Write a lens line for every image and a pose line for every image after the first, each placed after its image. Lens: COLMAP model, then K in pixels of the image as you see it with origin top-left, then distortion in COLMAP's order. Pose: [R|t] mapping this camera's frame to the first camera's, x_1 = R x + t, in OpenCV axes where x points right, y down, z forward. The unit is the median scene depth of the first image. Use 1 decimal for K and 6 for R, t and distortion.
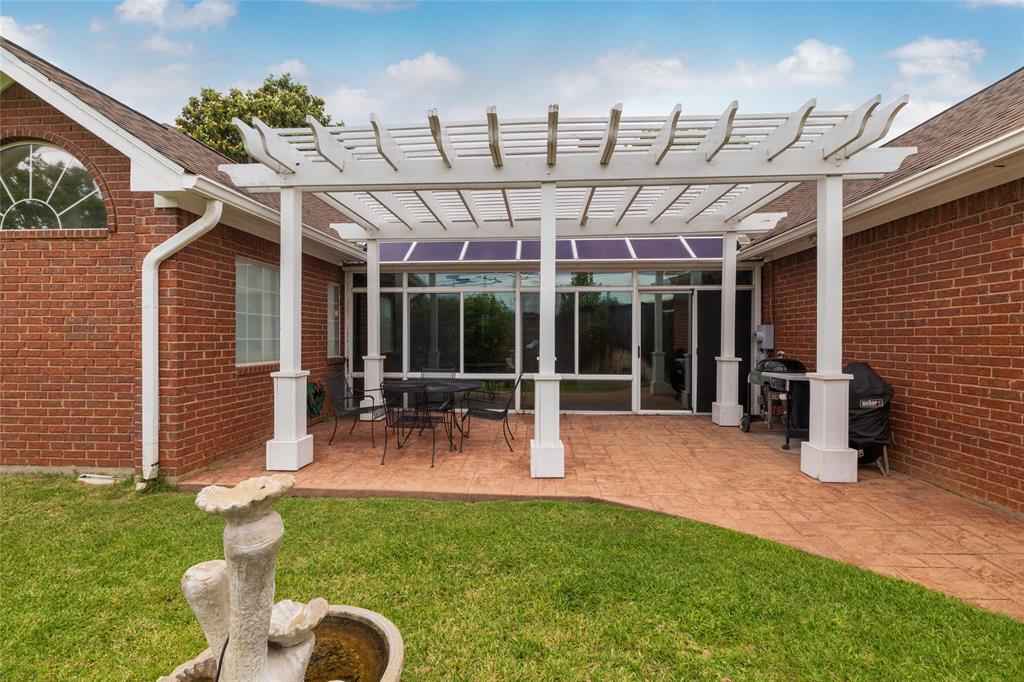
lens RADIAL K [[446.3, 0, 509.1], [0, 446.3, 338.7], [0, 0, 1]] dist [0.000284, 0.001198]
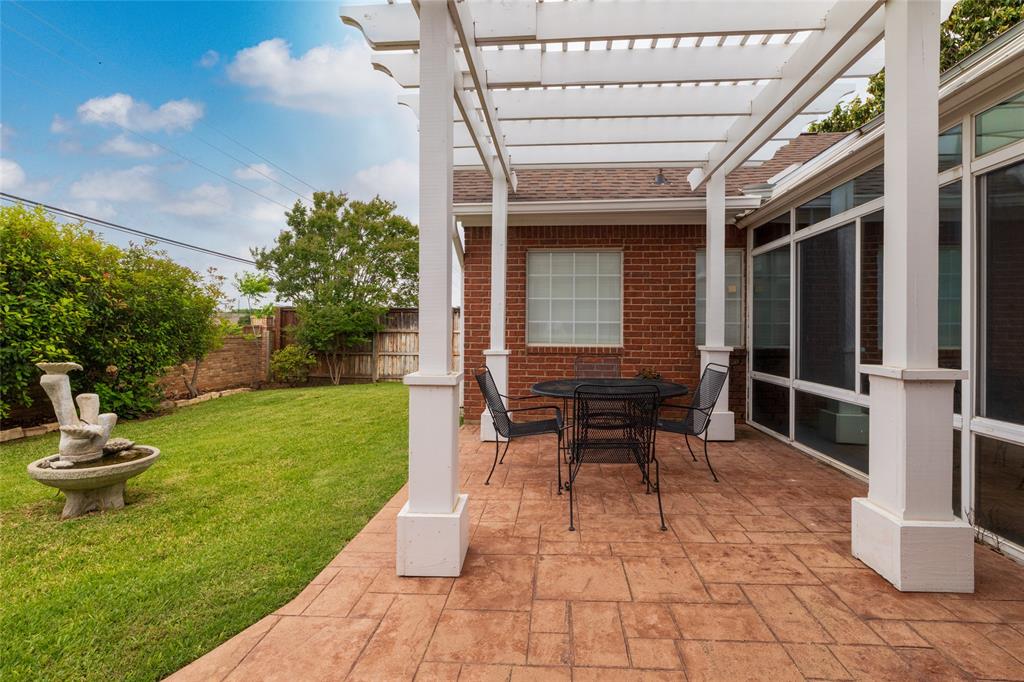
lens RADIAL K [[456.5, 0, 537.5], [0, 456.5, 333.4], [0, 0, 1]] dist [-0.002037, -0.000037]
pose [[-0.025214, 0.010261, -0.999629, 0.609821], [-0.008071, 0.999913, 0.010468, 0.020669], [0.999650, 0.008332, -0.025129, 1.106841]]
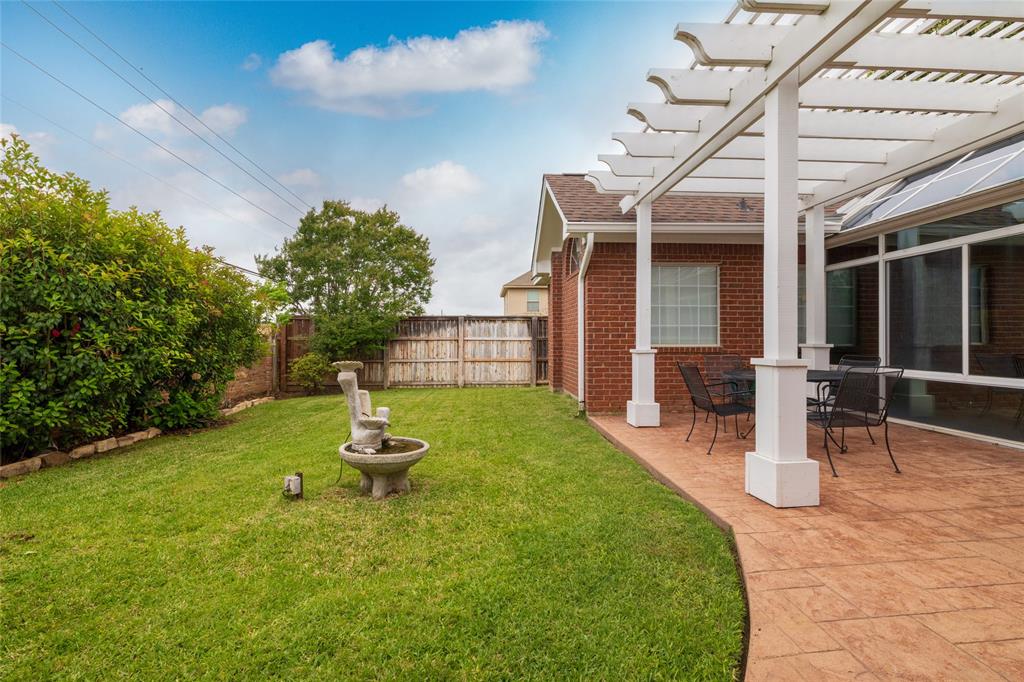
lens RADIAL K [[456.5, 0, 504.6], [0, 456.5, 338.6], [0, 0, 1]] dist [-0.002037, -0.000037]
pose [[0.110541, -0.000866, -0.993871, 0.740245], [0.000055, 1.000000, -0.000865, 0.043721], [0.993872, 0.000041, 0.110541, 0.469346]]
